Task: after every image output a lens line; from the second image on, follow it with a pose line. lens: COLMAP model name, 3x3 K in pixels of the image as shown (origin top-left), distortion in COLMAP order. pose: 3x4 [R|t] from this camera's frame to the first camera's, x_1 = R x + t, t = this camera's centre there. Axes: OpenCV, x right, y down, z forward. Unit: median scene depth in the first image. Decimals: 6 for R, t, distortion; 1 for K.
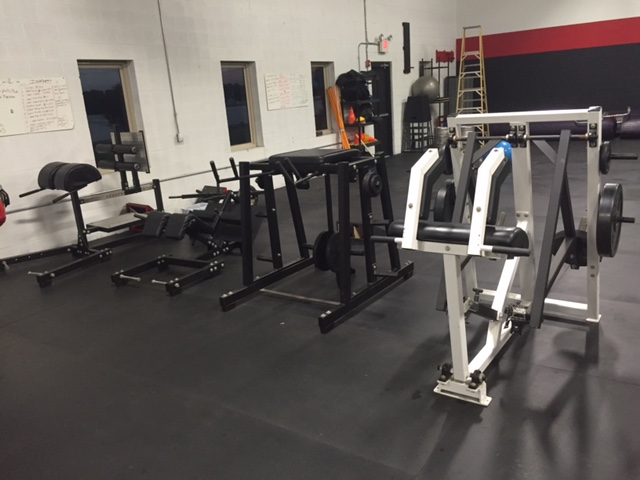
lens RADIAL K [[550.1, 0, 320.0], [0, 550.1, 240.0], [0, 0, 1]] dist [0.020588, -0.007611]
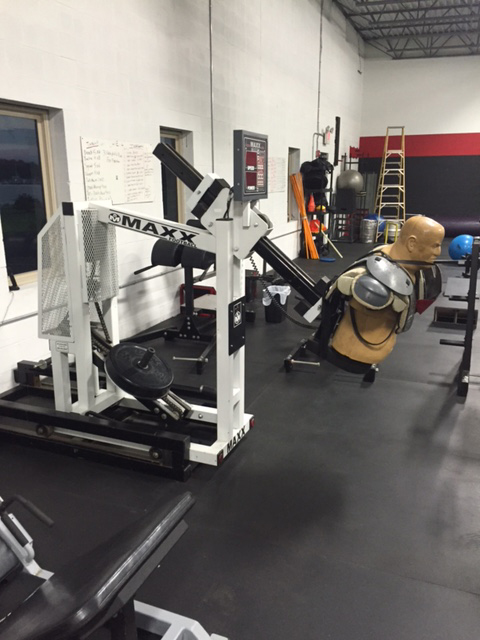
lens RADIAL K [[550.1, 0, 240.0], [0, 550.1, 320.0], [0, 0, 1]] dist [0.020588, -0.007611]
pose [[0.974626, 0.011340, 0.223552, -0.248964], [-0.007794, 0.999829, -0.016742, 0.004632], [-0.223704, 0.014575, 0.974548, 0.040980]]
